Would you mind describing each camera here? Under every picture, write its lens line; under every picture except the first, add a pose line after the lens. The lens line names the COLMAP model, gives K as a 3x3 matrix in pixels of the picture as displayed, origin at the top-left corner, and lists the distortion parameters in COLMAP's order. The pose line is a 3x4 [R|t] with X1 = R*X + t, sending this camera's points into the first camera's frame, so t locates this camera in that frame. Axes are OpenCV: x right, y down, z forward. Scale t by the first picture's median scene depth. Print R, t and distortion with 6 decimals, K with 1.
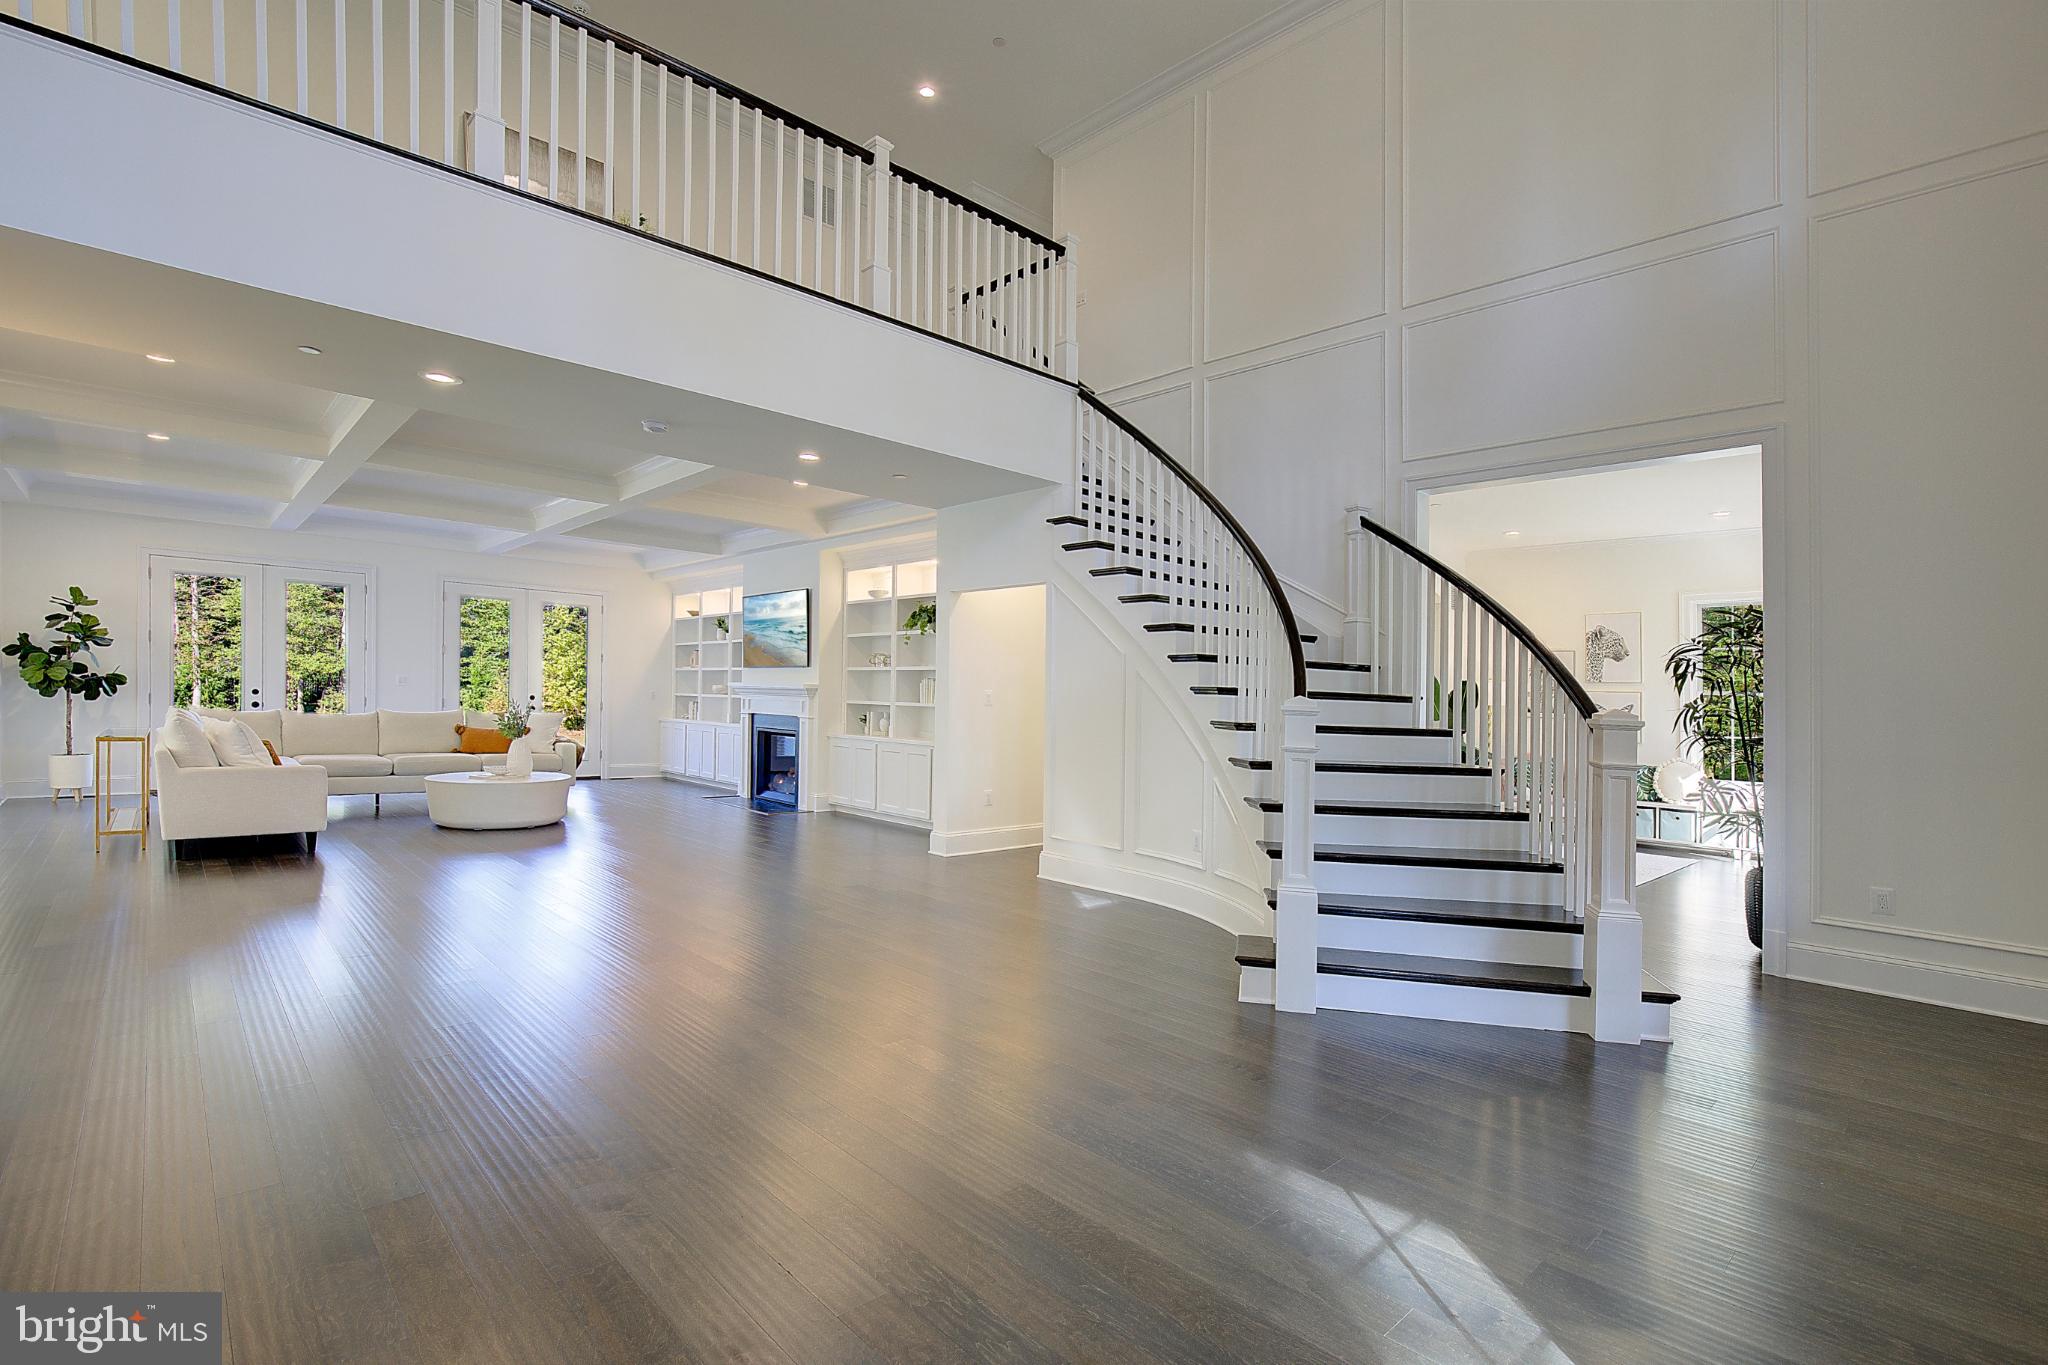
lens RADIAL K [[951.9, 0, 1024.7], [0, 951.9, 718.5], [0, 0, 1]] dist [-0.006421, 0.000961]
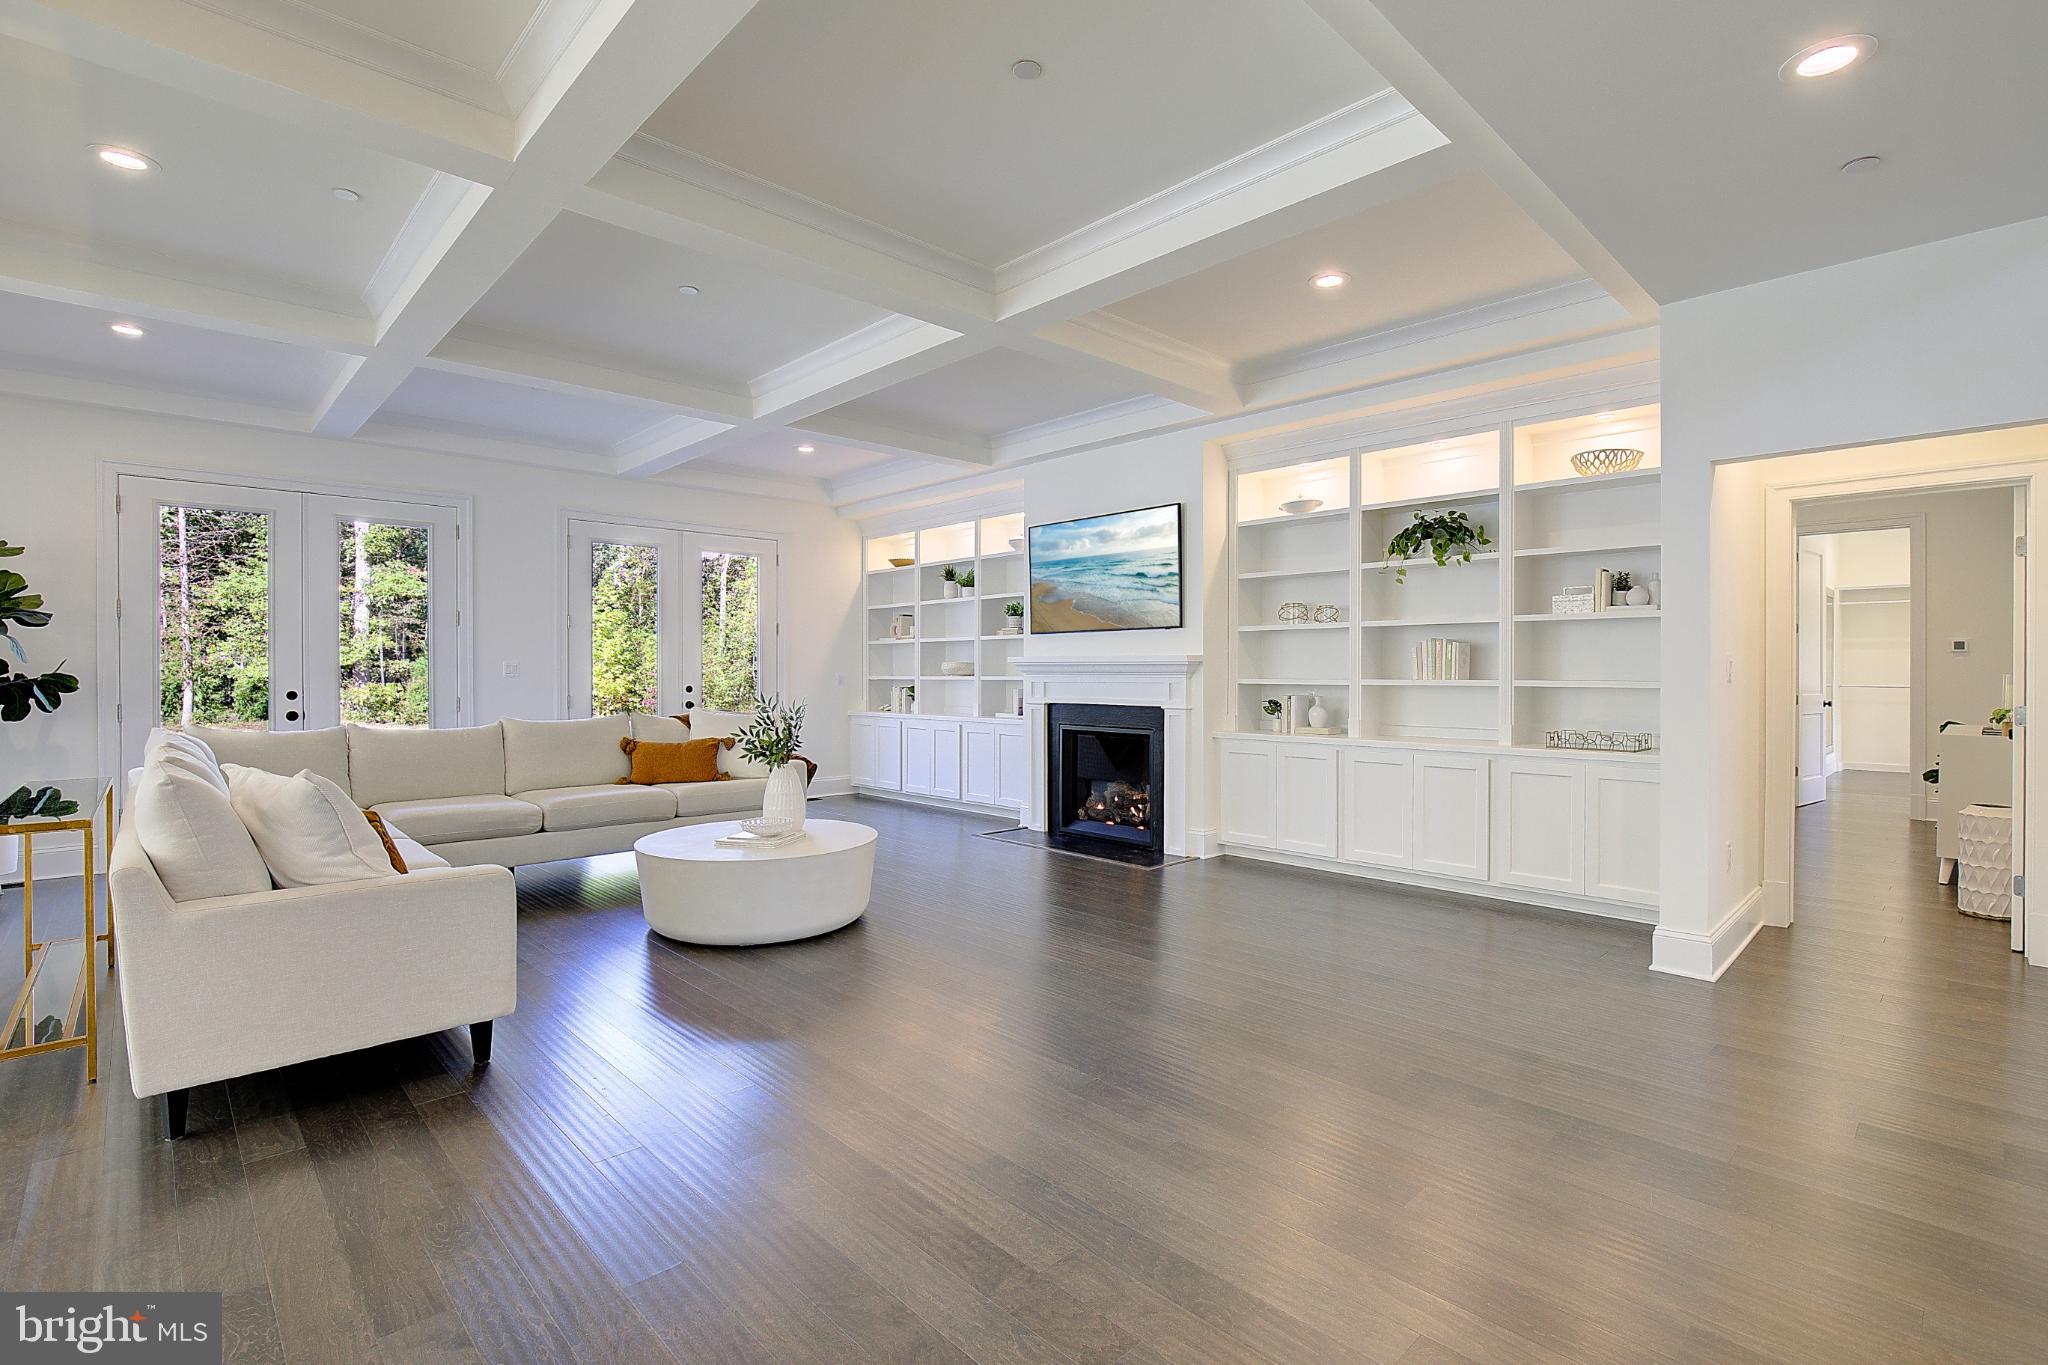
lens RADIAL K [[951.9, 0, 1030.0], [0, 951.9, 676.1], [0, 0, 1]] dist [-0.006421, 0.000961]
pose [[0.999443, -0.031886, 0.009870, -0.330829], [0.032030, 0.999377, -0.014825, -0.016135], [-0.009391, 0.015133, 0.999841, 0.369684]]
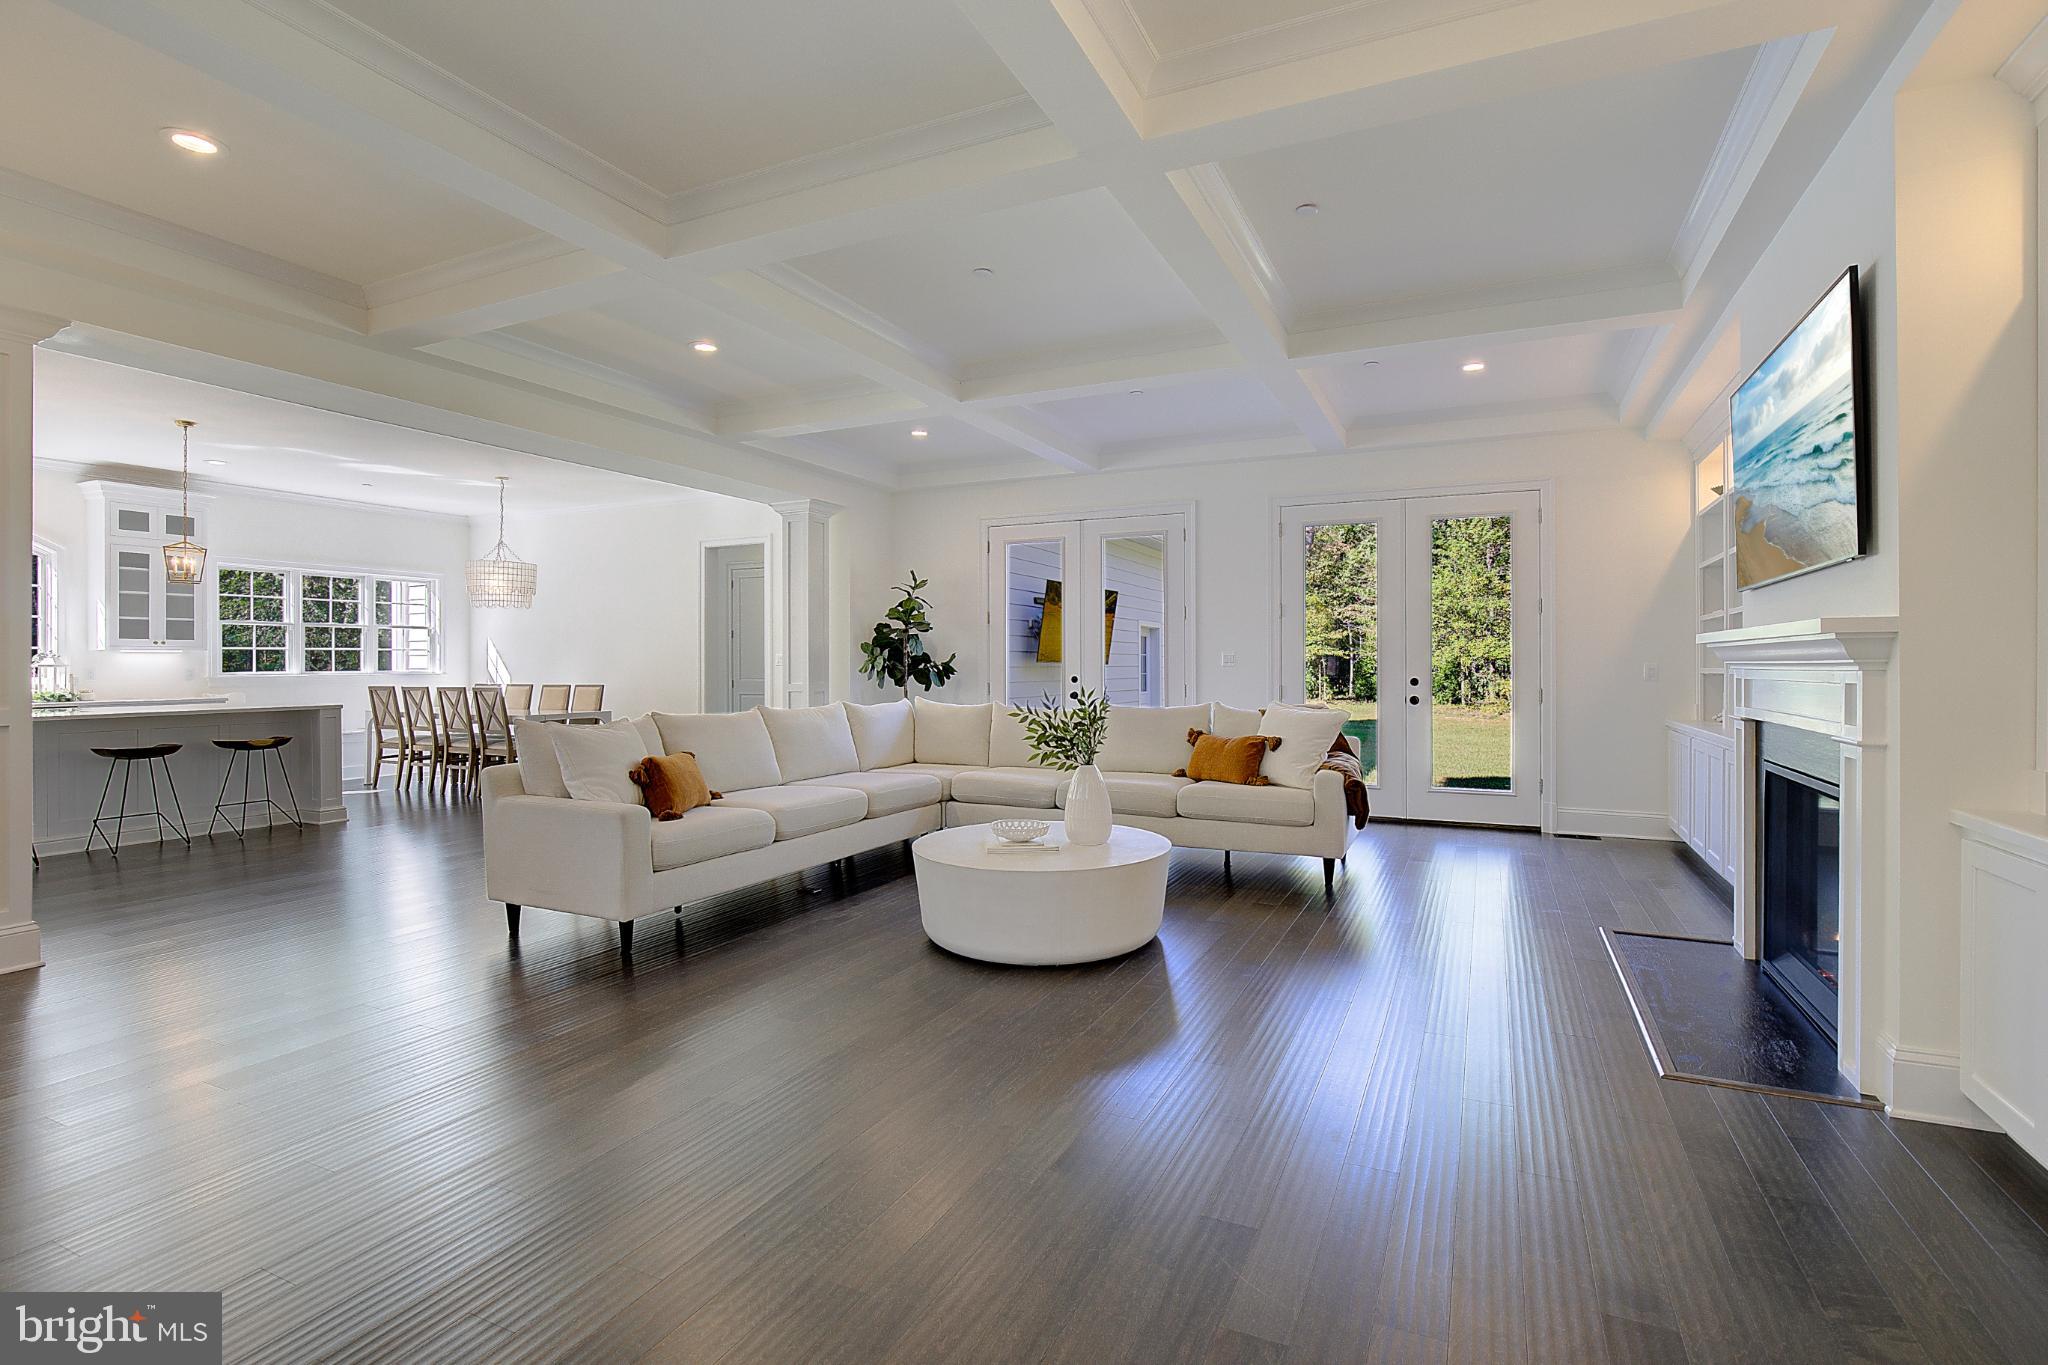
lens RADIAL K [[951.9, 0, 1071.9], [0, 951.9, 670.8], [0, 0, 1]] dist [-0.006421, 0.000961]
pose [[0.390870, -0.023316, -0.920151, -0.069052], [-0.007047, 0.999574, -0.028322, -0.012940], [0.920419, 0.017555, 0.390539, 0.682238]]
